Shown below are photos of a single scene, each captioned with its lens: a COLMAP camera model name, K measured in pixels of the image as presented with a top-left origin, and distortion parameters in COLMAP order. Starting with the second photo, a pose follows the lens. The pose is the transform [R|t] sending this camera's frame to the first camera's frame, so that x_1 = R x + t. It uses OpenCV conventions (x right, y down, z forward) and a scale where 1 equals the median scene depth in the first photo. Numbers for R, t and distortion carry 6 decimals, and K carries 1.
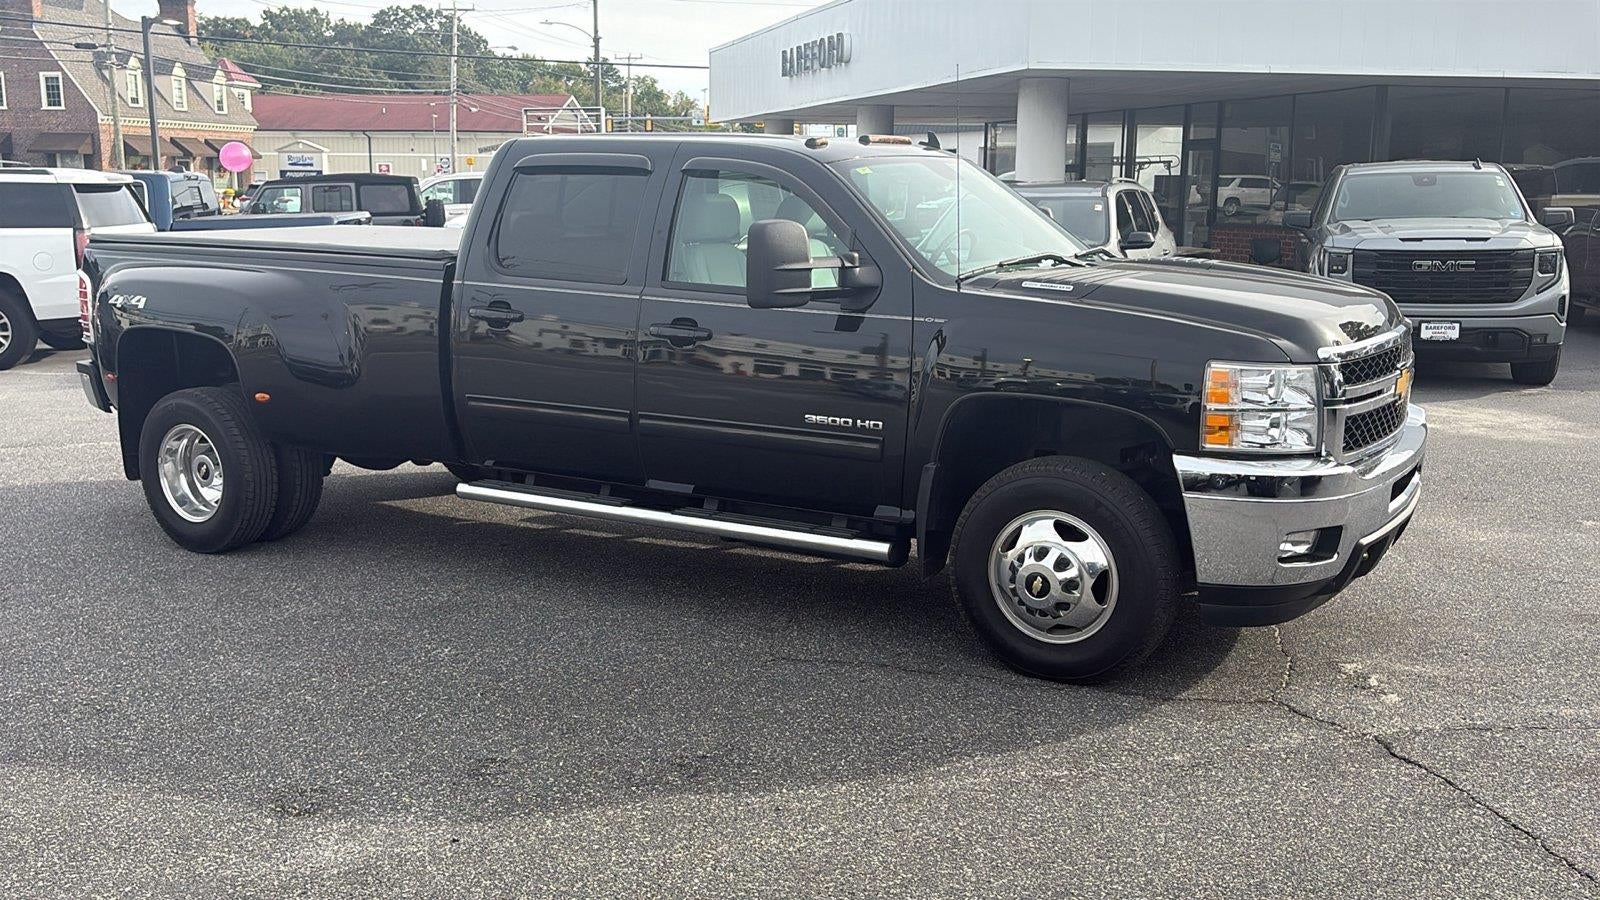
lens RADIAL K [[1488.1, 0, 757.2], [0, 1488.1, 456.2], [0, 0, 1]] dist [0.026961, 0.007375]
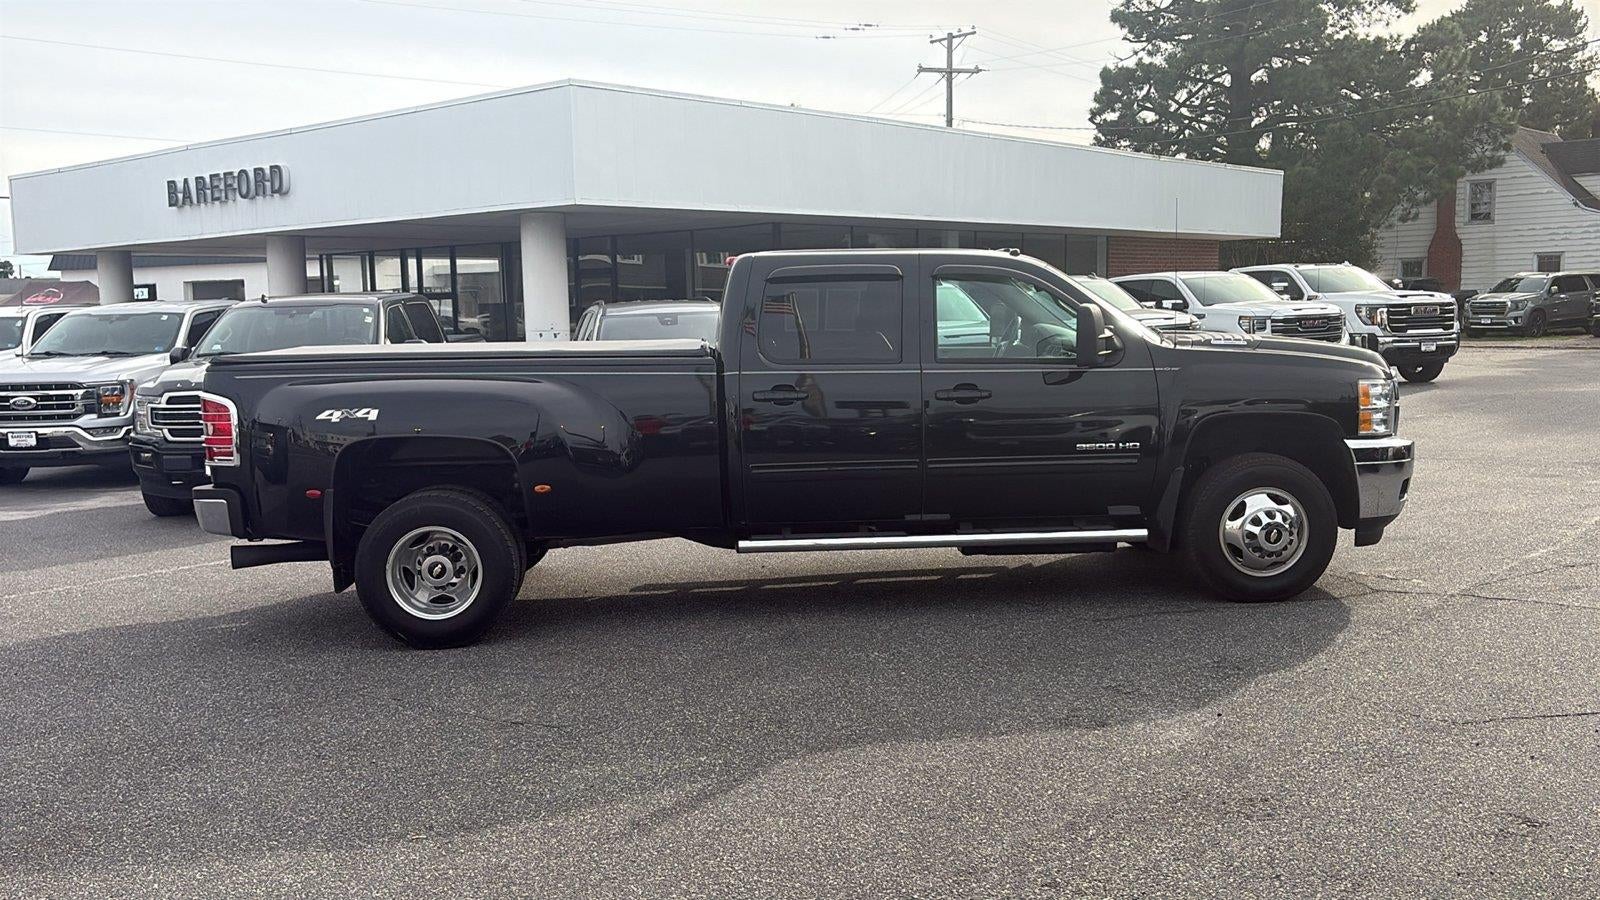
lens RADIAL K [[1488.1, 0, 757.2], [0, 1488.1, 456.2], [0, 0, 1]] dist [0.026961, 0.007375]
pose [[0.834208, -0.078581, 0.545822, -0.897113], [0.126399, 0.990690, -0.050554, 0.014149], [-0.536768, 0.111165, 0.836374, 0.001245]]
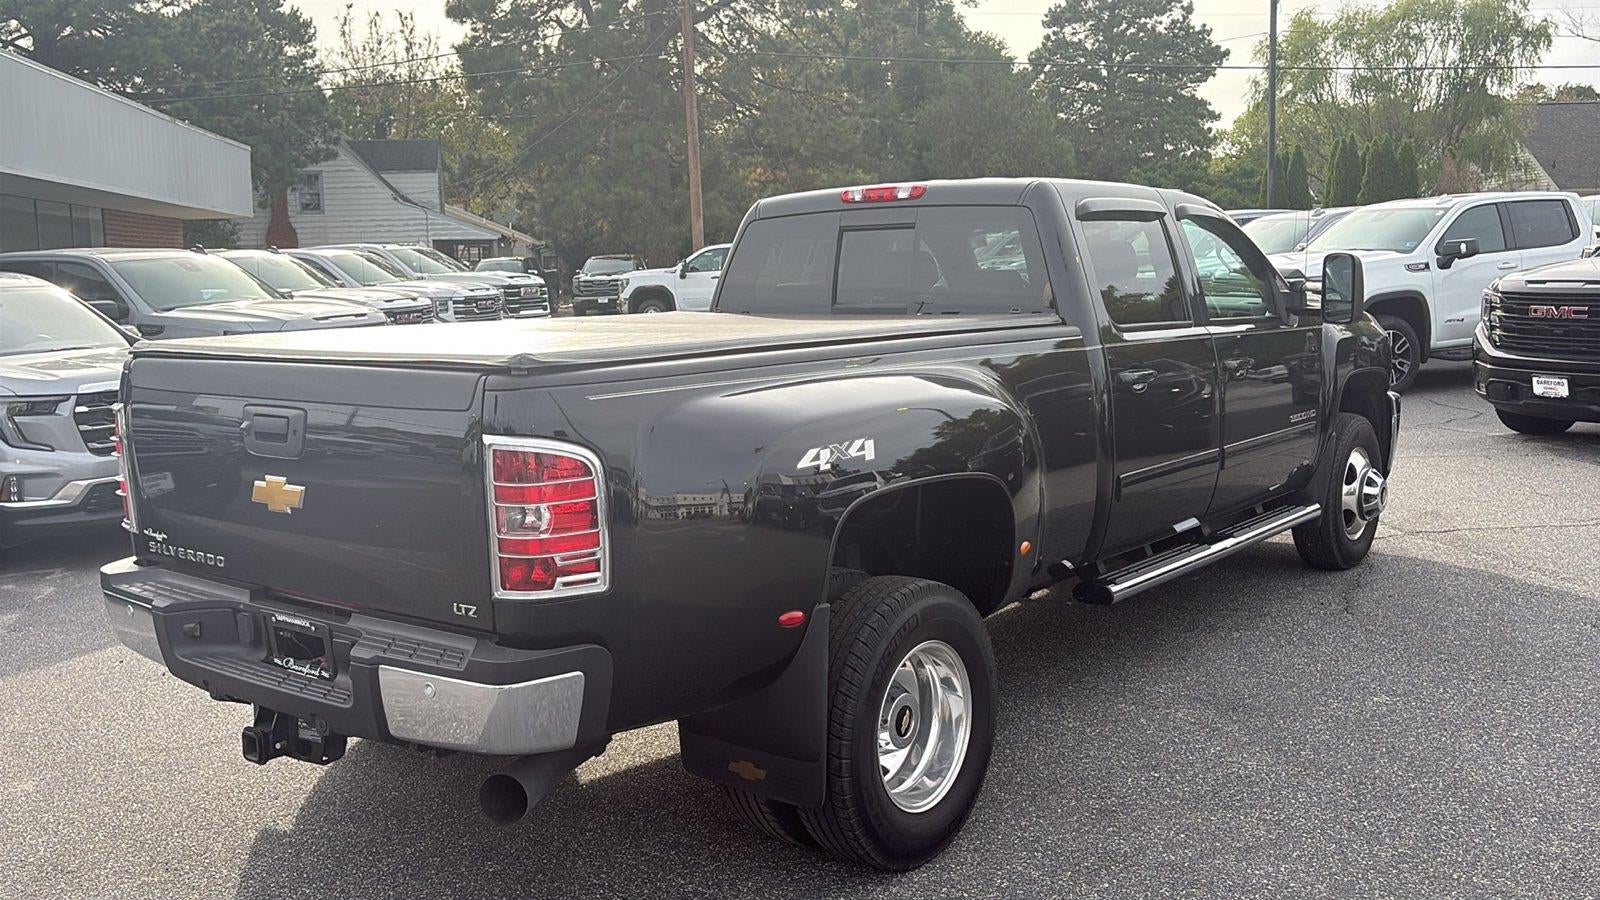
lens RADIAL K [[1481.7, 0, 748.5], [0, 1481.7, 445.5], [0, 0, 1]] dist [0.072904, -0.115047]
pose [[0.141811, -0.126781, 0.981742, -1.120622], [0.207396, 0.973558, 0.095766, -0.193932], [-0.967924, 0.190028, 0.164355, 1.130965]]
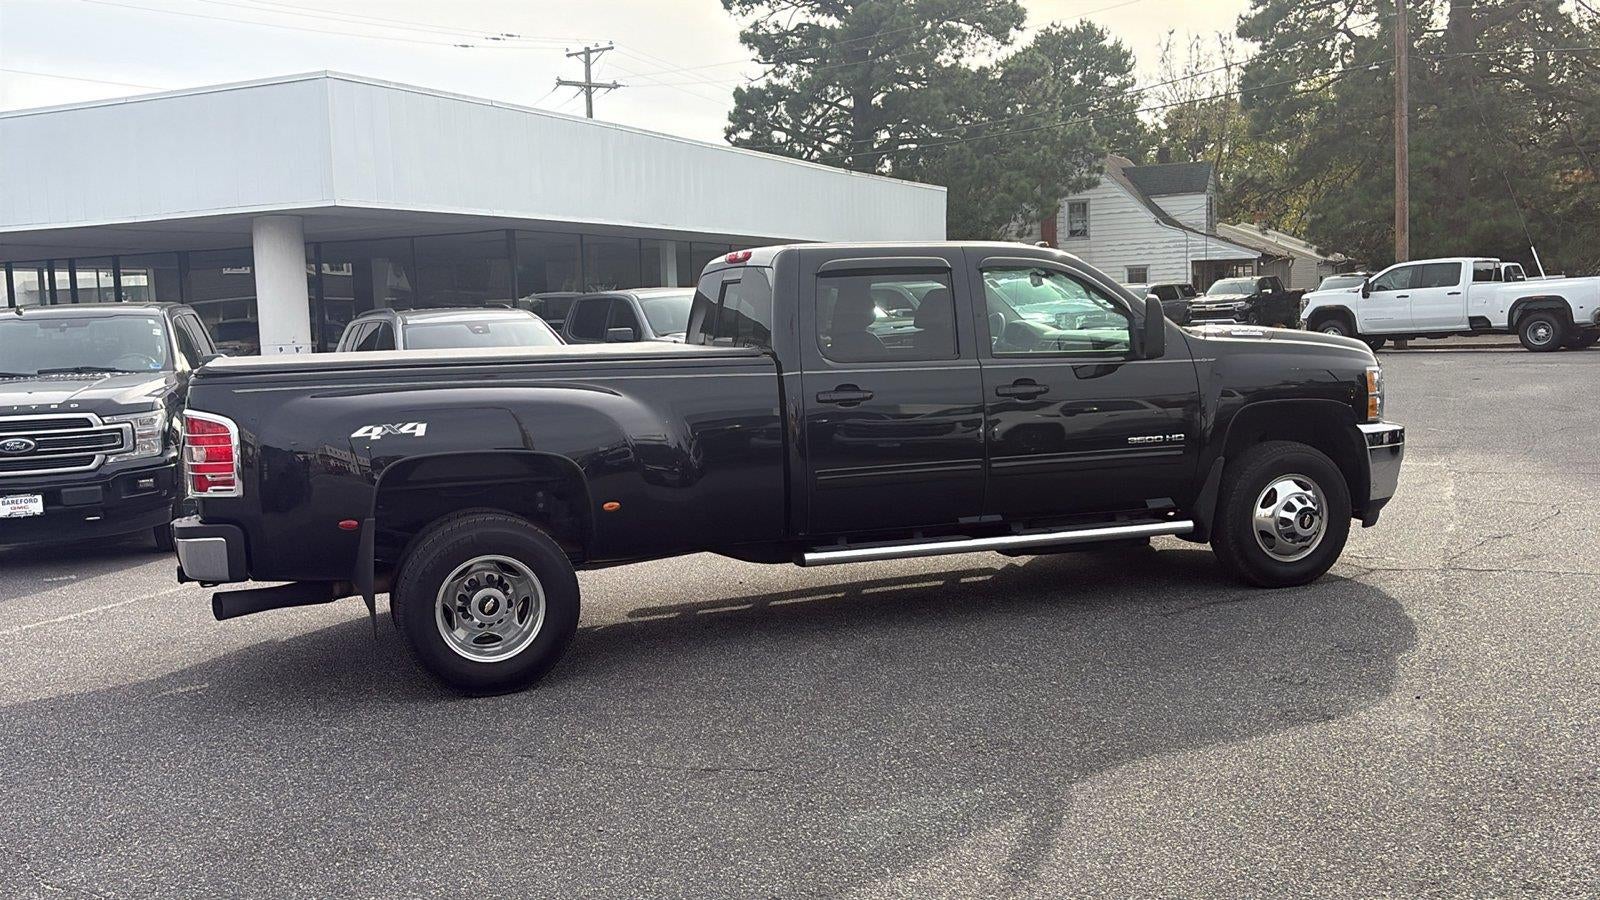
lens RADIAL K [[1481.7, 0, 748.5], [0, 1481.7, 445.5], [0, 0, 1]] dist [0.072904, -0.115047]
pose [[0.657328, -0.094873, 0.747609, -1.125229], [0.174159, 0.984313, -0.028217, -0.039765], [-0.733204, 0.148750, 0.663540, 0.320135]]
